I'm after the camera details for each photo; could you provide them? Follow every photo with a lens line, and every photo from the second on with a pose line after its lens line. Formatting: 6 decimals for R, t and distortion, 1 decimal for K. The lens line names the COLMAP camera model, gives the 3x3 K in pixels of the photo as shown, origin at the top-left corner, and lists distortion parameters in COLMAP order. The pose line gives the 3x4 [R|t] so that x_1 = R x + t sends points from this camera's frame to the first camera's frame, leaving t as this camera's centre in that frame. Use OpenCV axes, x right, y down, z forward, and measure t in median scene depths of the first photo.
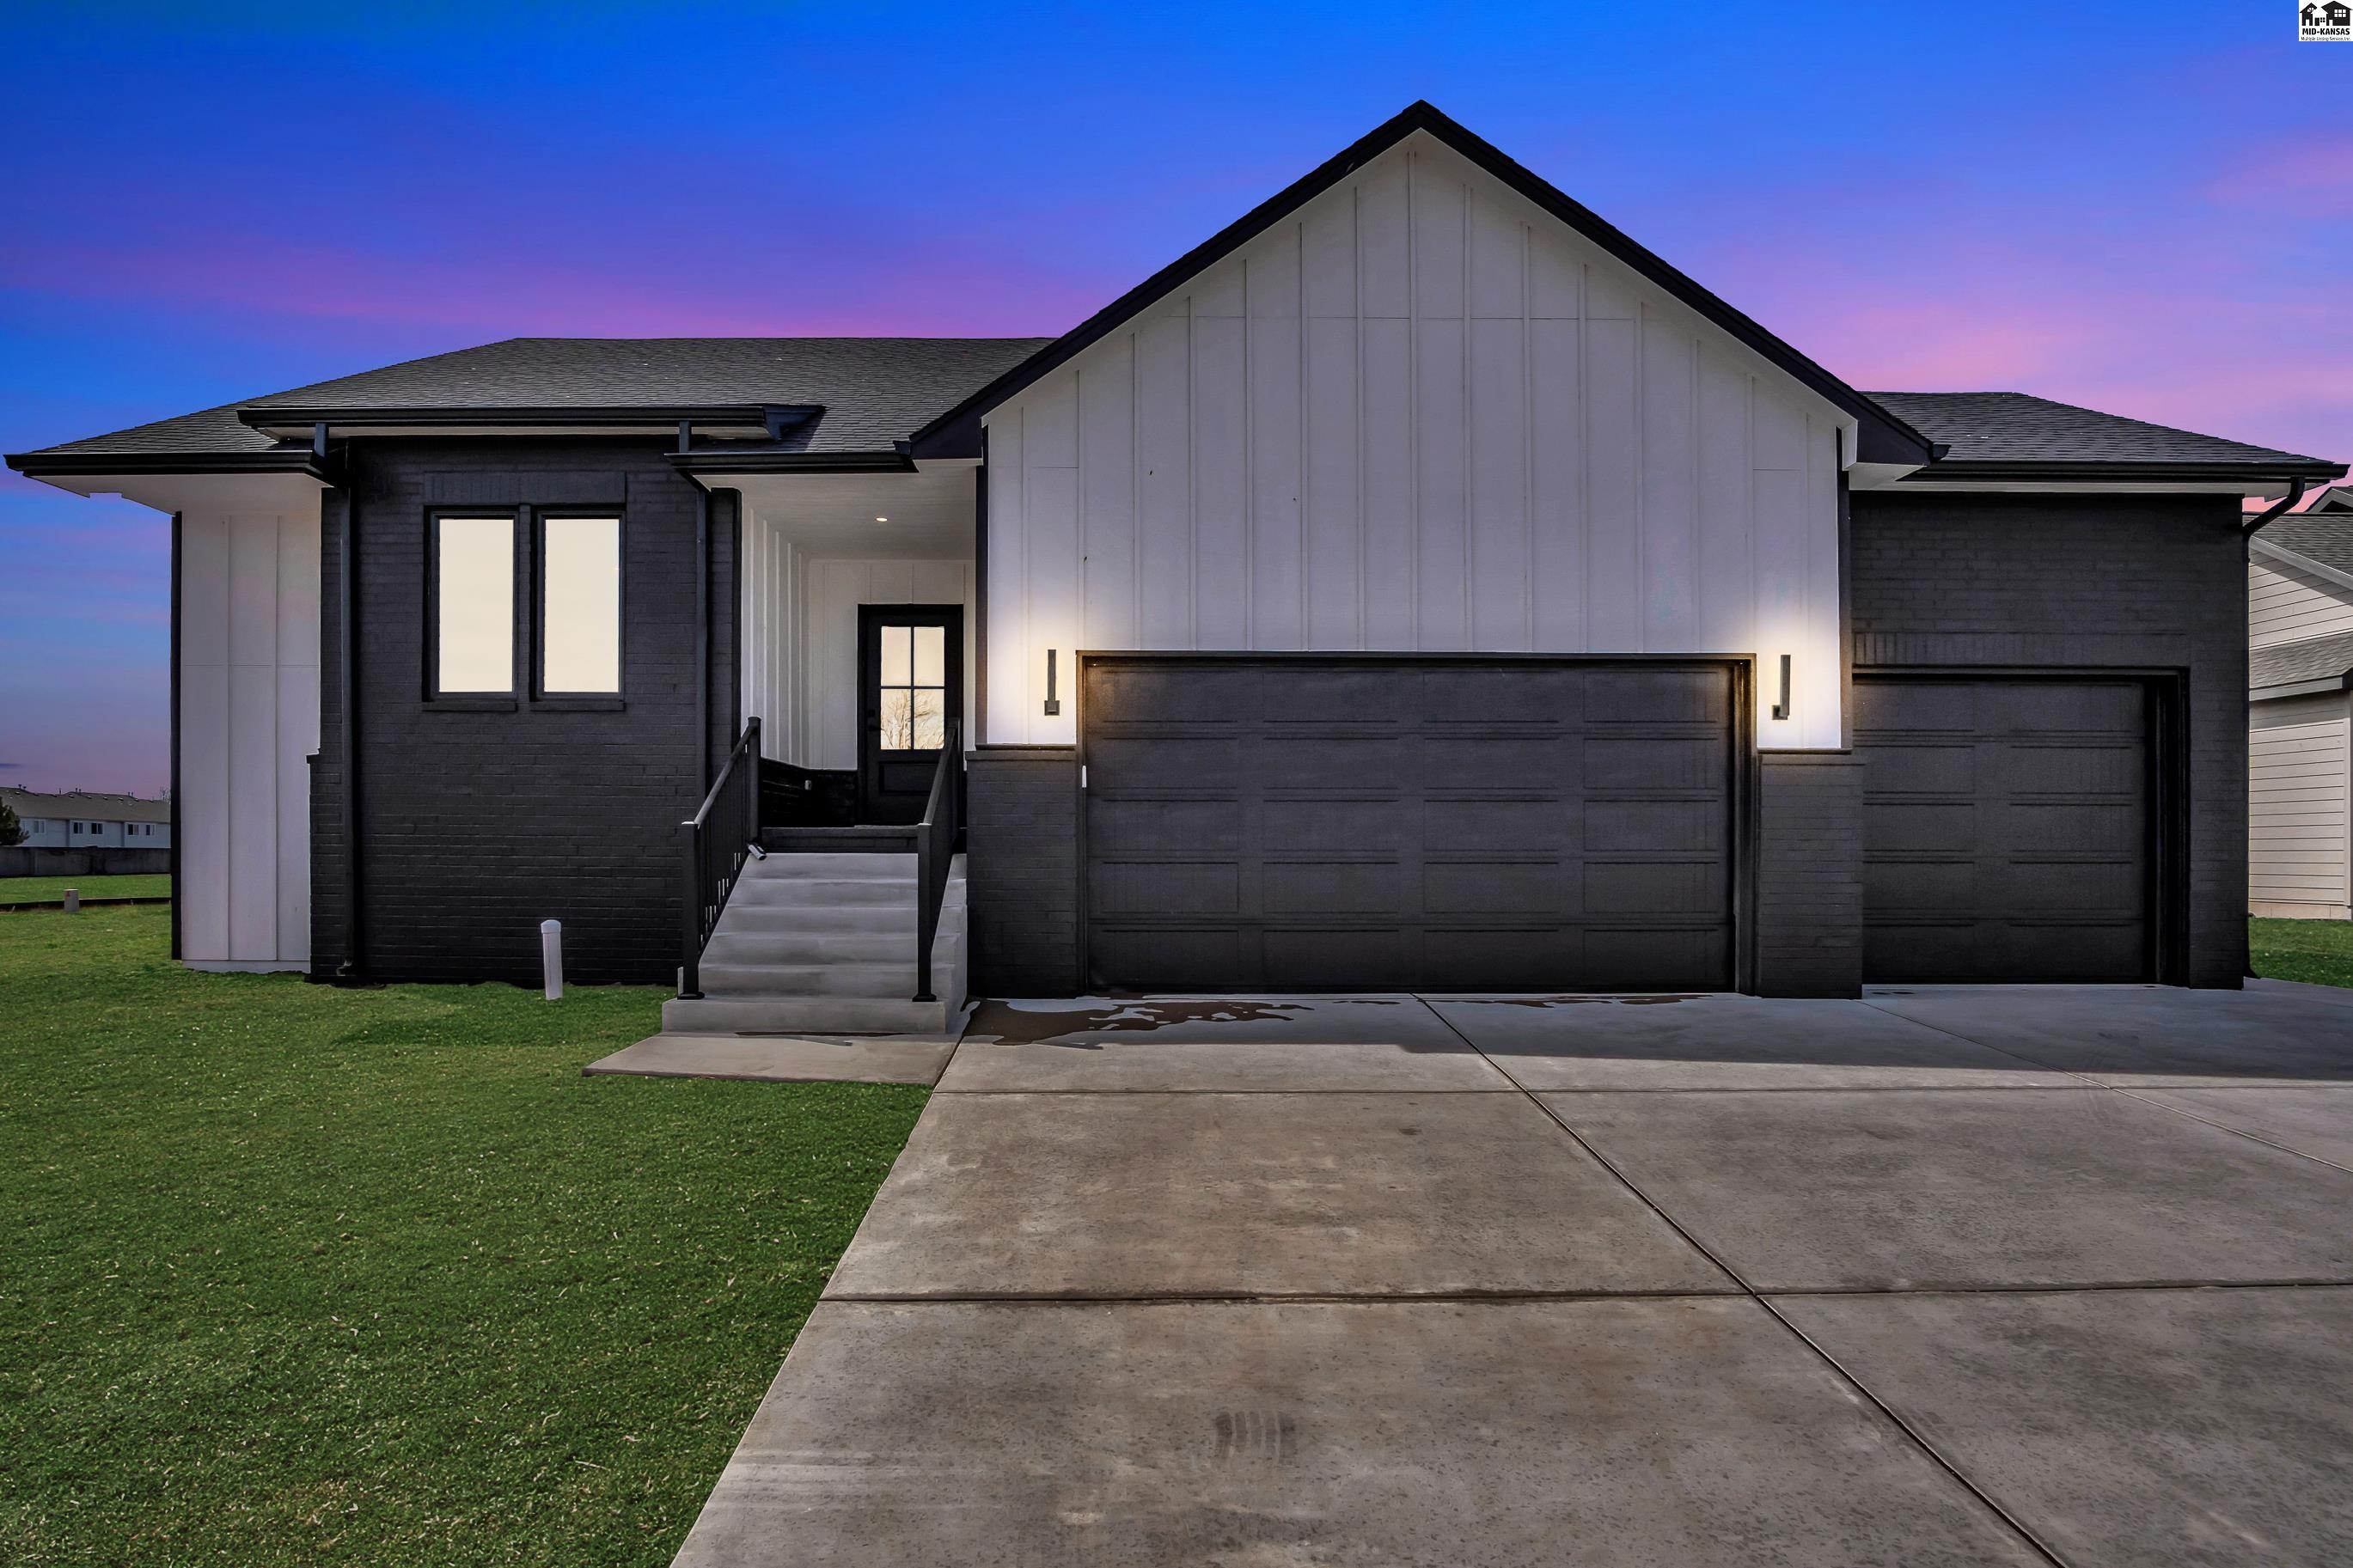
lens RADIAL K [[1294.1, 0, 1179.8], [0, 1294.1, 803.0], [0, 0, 1]] dist [-0.016137, 0.001787]
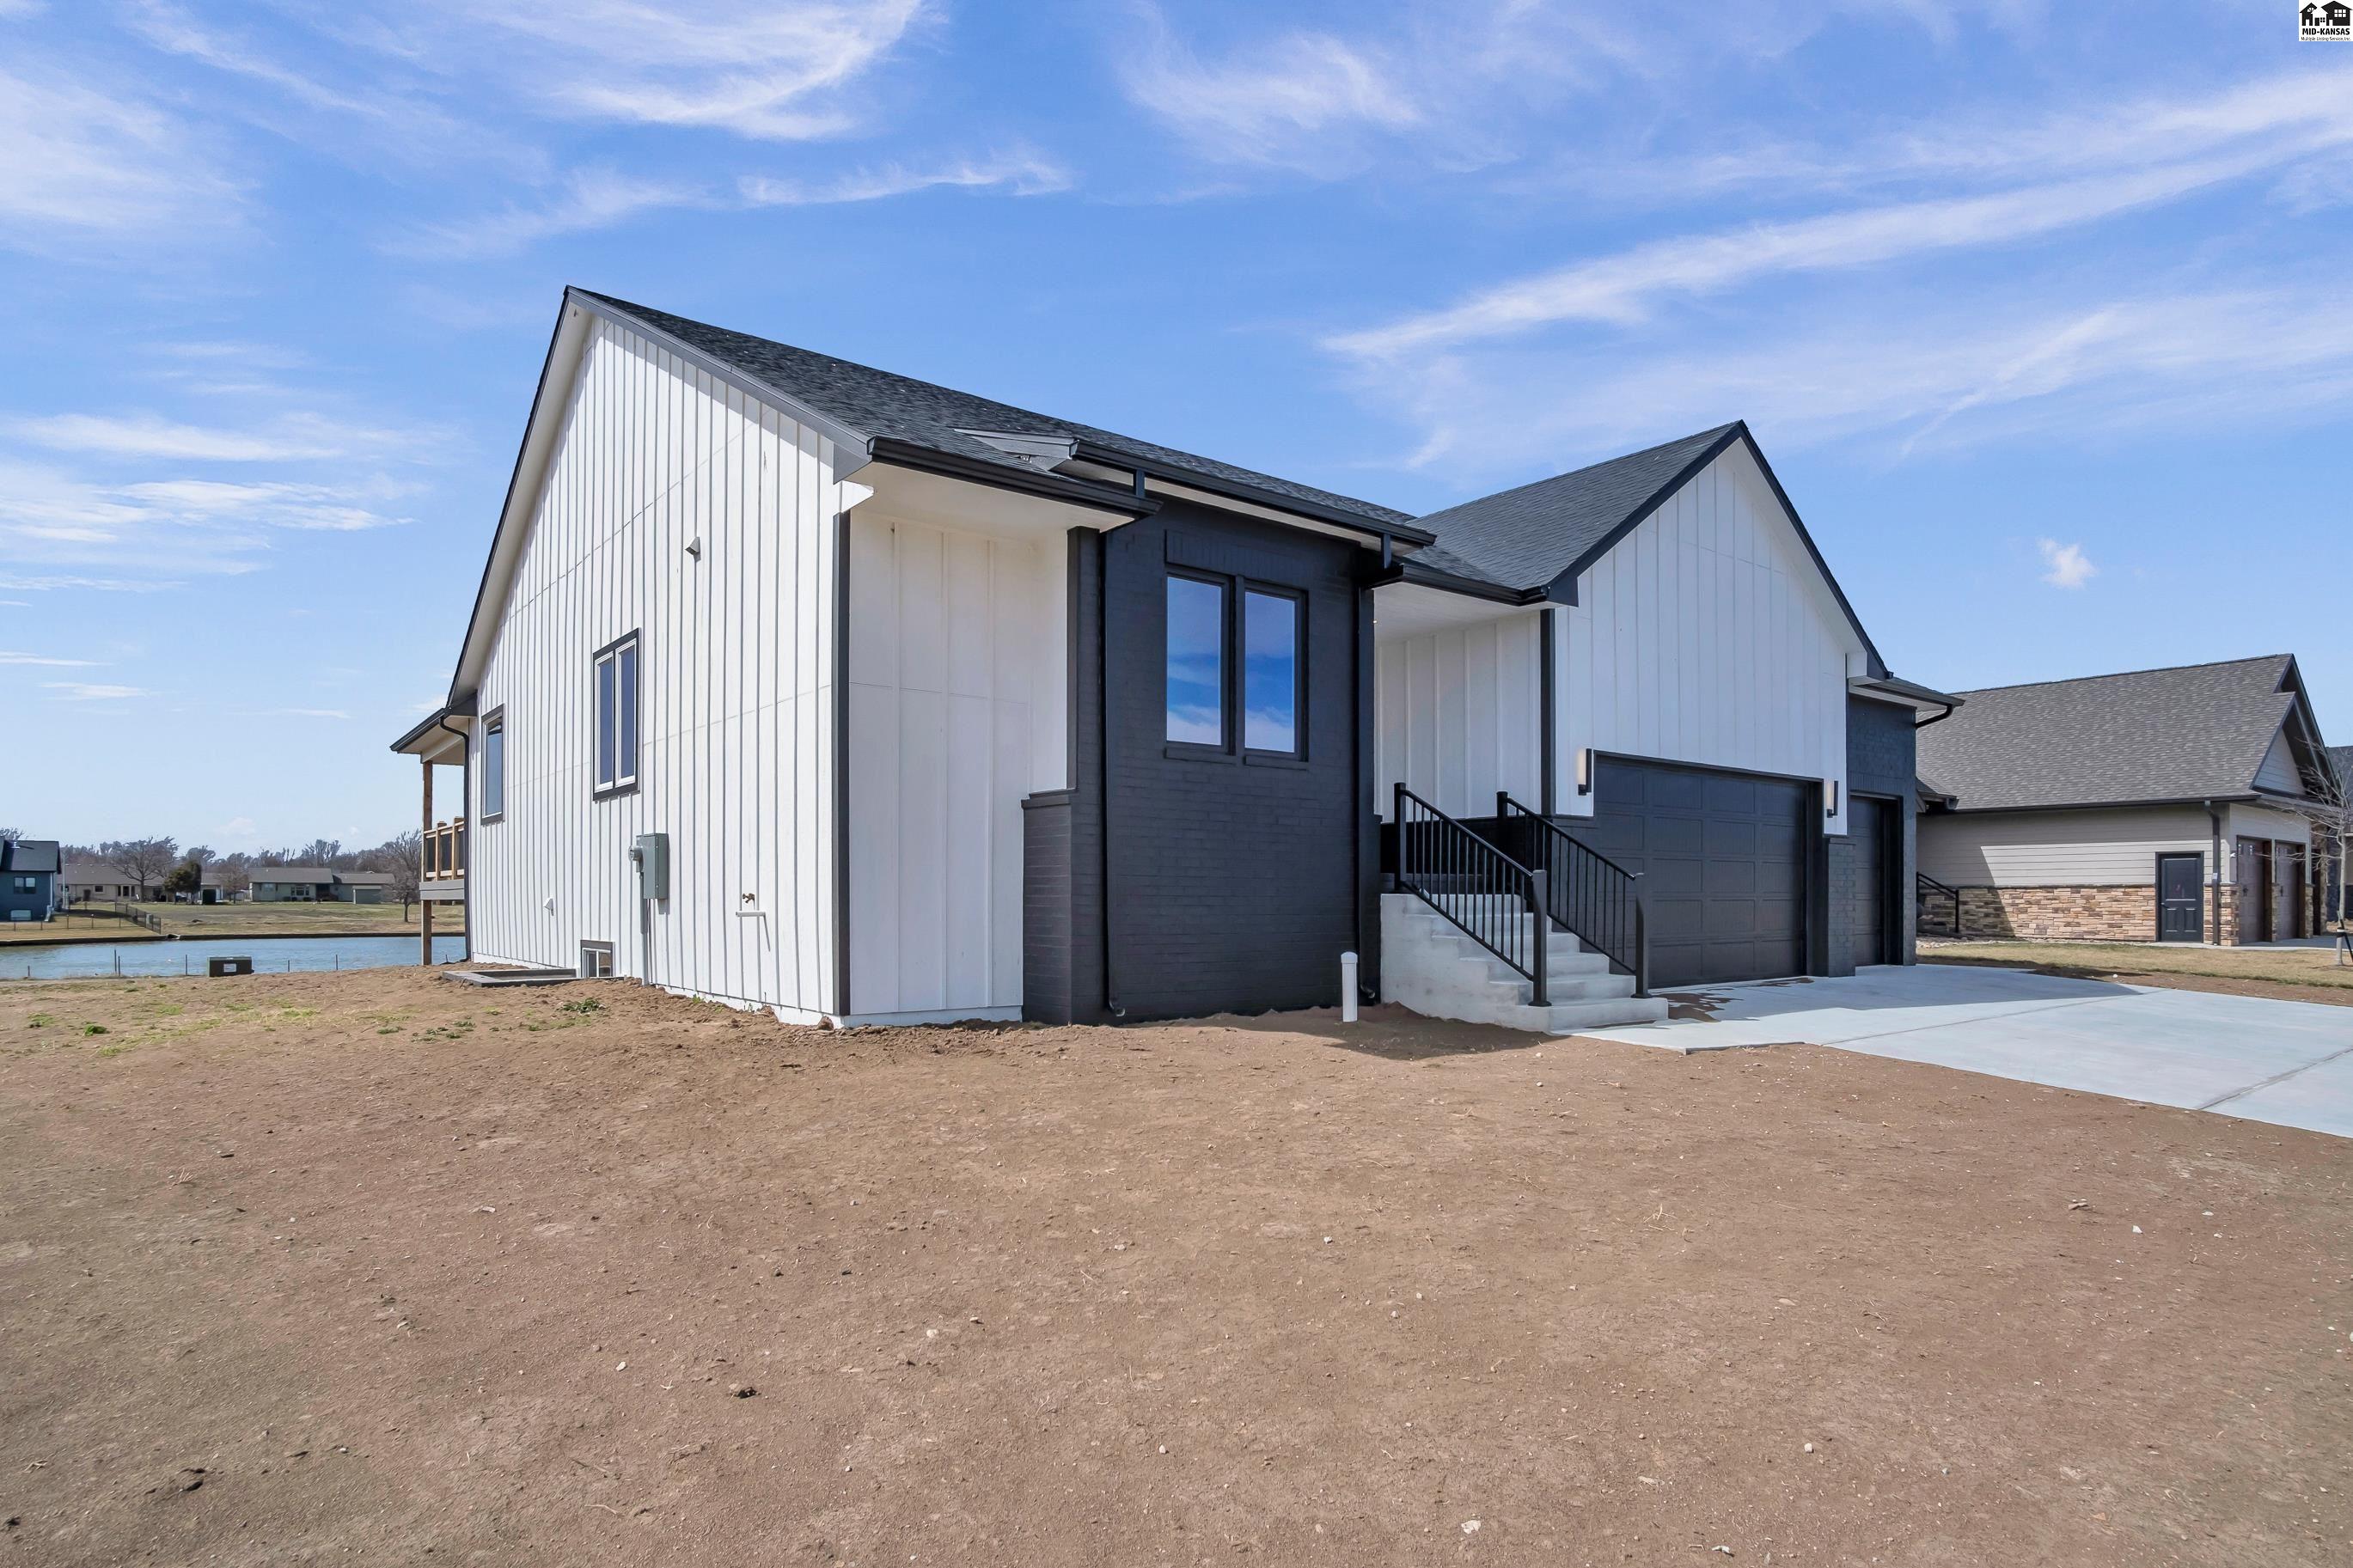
lens RADIAL K [[1294.1, 0, 1179.8], [0, 1294.1, 803.0], [0, 0, 1]] dist [-0.016137, 0.001787]
pose [[0.792615, 0.047033, 0.607906, -1.219960], [-0.023808, 0.998647, -0.046221, 0.015440], [-0.609258, 0.022162, 0.792662, 0.155598]]
